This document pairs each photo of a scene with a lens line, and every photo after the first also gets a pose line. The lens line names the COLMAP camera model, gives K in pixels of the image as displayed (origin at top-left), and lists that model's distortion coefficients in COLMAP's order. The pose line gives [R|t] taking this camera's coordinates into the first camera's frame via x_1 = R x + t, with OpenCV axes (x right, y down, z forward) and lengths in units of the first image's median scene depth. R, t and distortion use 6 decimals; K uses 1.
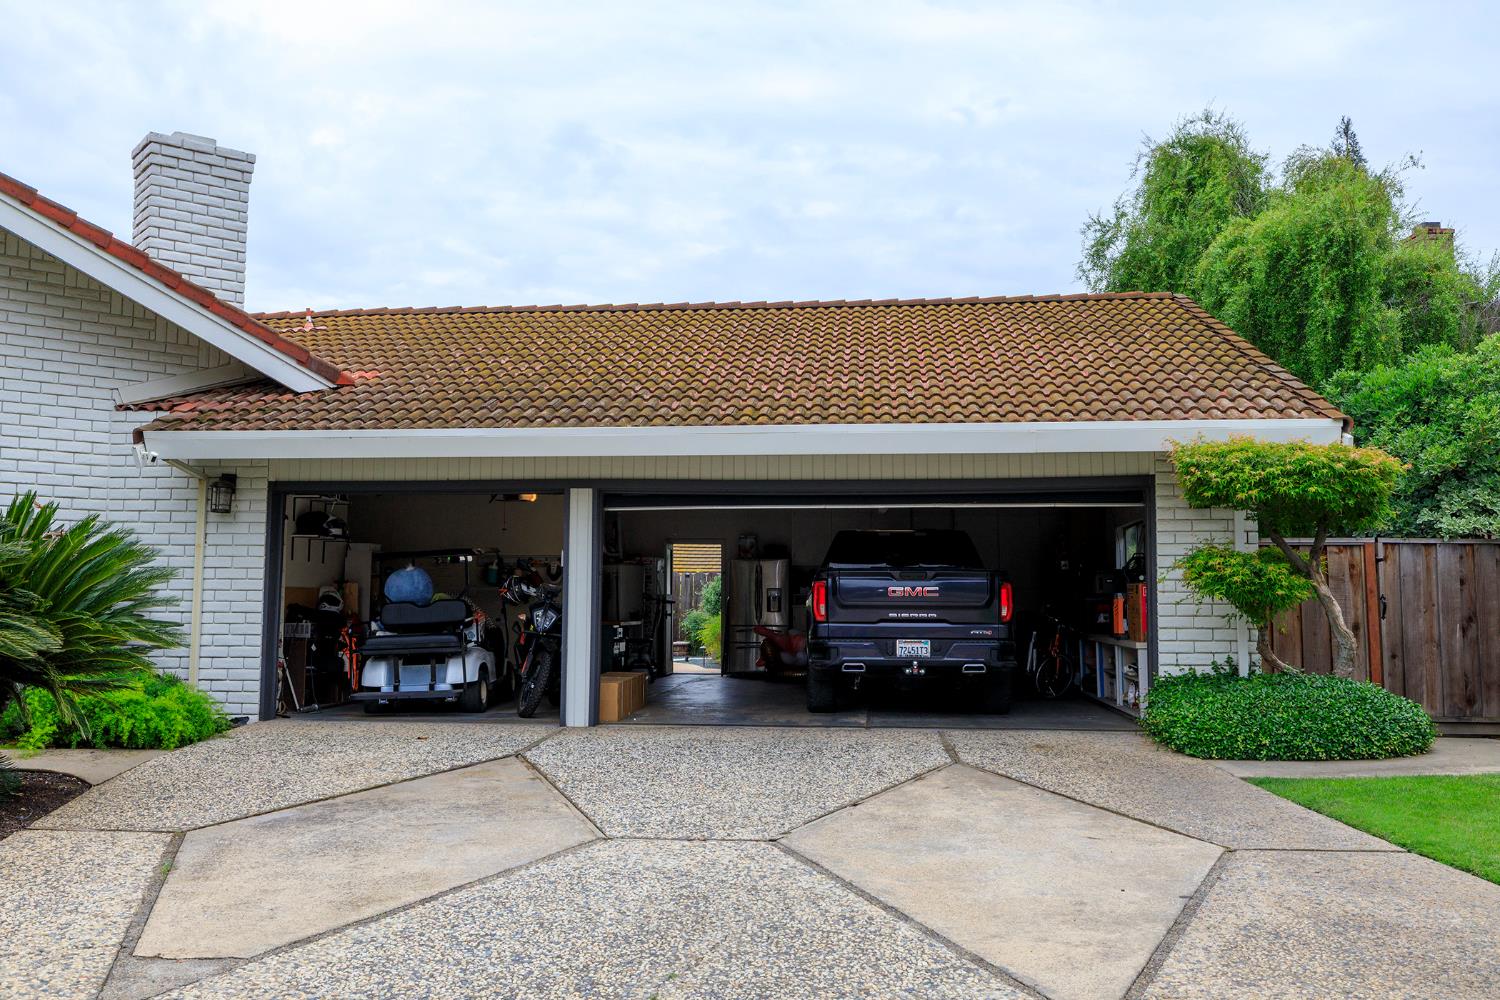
lens RADIAL K [[1333.7, 0, 750.0], [0, 1333.7, 500.0], [0, 0, 1]] dist [-0.007217, -0.000772]
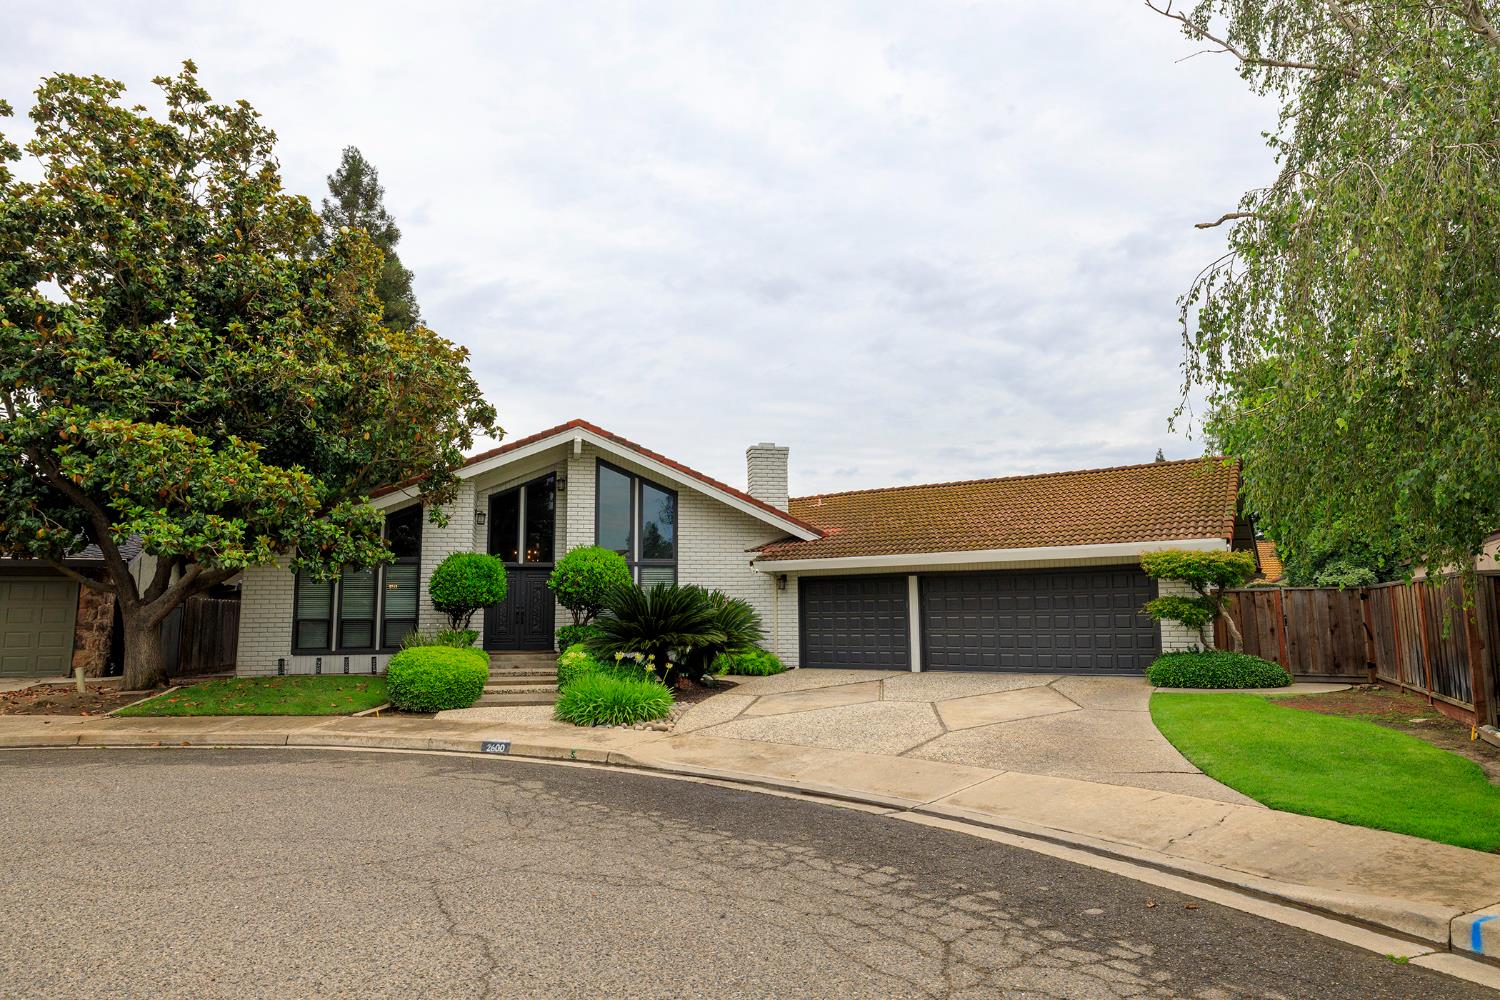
lens RADIAL K [[1024.8, 0, 750.0], [0, 1024.8, 500.0], [0, 0, 1]] dist [0.004094, 0.001129]
pose [[0.888557, -0.064007, -0.454280, 0.493207], [0.051385, 0.997874, -0.040090, -0.091224], [0.455880, 0.012279, 0.889956, -0.861575]]
